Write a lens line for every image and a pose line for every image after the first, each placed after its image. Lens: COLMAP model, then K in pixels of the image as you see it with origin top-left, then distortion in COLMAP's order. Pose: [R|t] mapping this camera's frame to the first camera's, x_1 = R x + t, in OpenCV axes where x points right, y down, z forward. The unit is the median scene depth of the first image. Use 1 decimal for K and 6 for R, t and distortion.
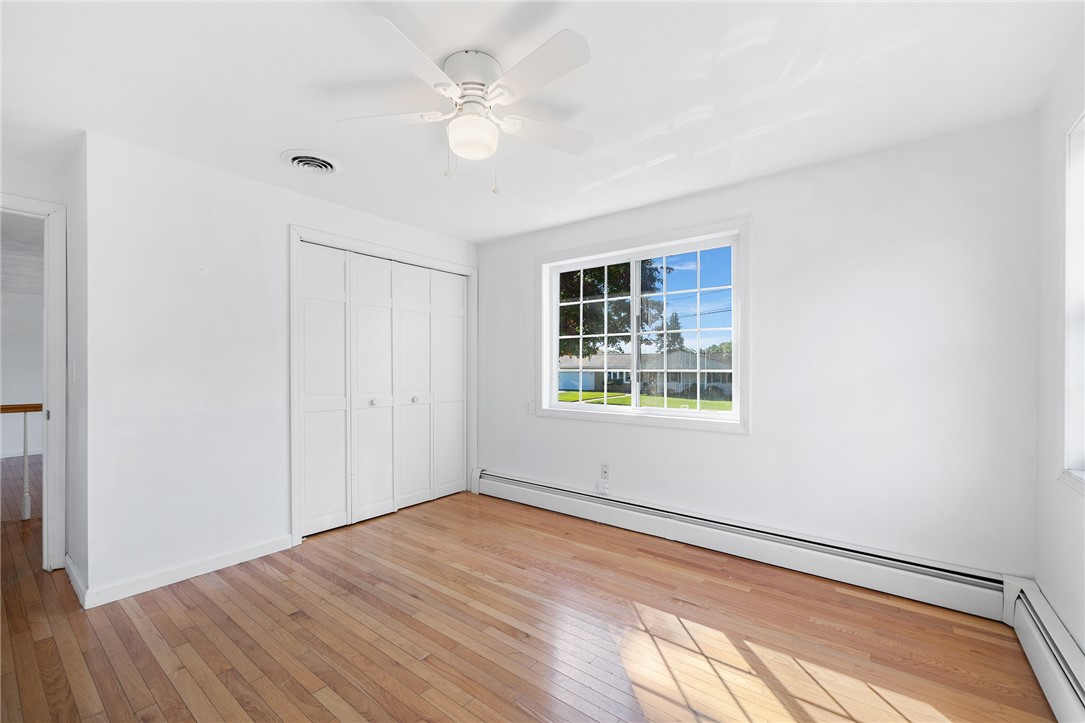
lens RADIAL K [[446.9, 0, 540.4], [0, 446.9, 366.6], [0, 0, 1]] dist [0.001497, 0.000185]
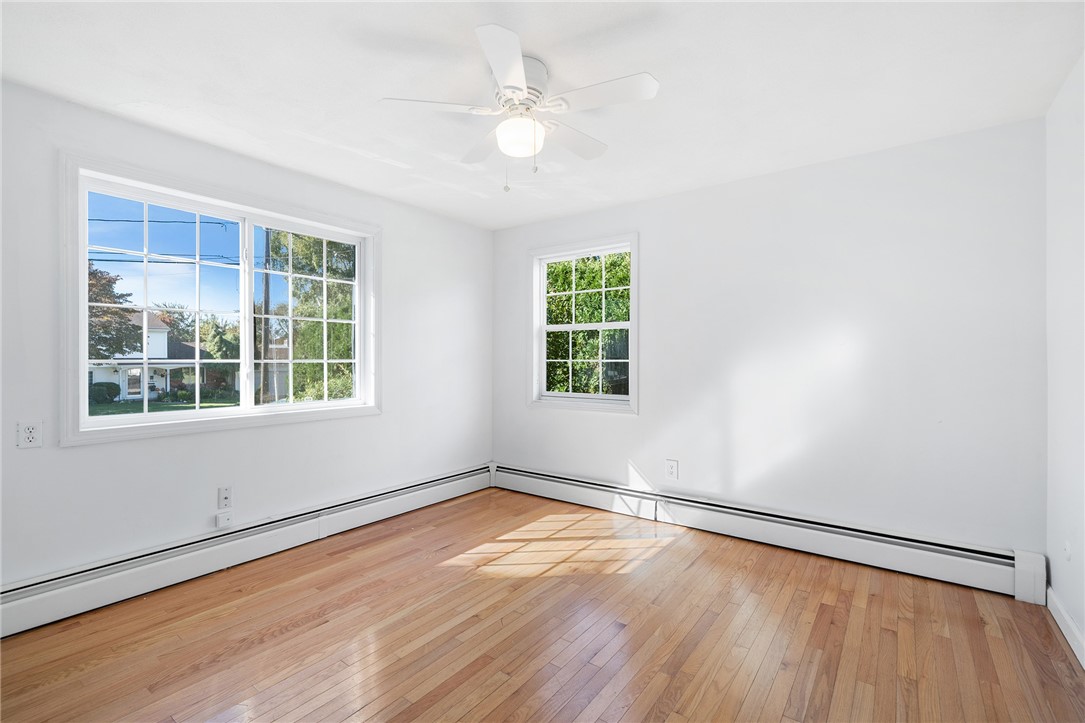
lens RADIAL K [[466.5, 0, 540.4], [0, 466.5, 359.6], [0, 0, 1]] dist [0.000514, -0.000008]
pose [[0.003184, -0.007085, 0.999970, -0.758863], [-0.005220, 0.999961, 0.007101, -0.002819], [-0.999981, -0.005242, 0.003147, 0.580259]]
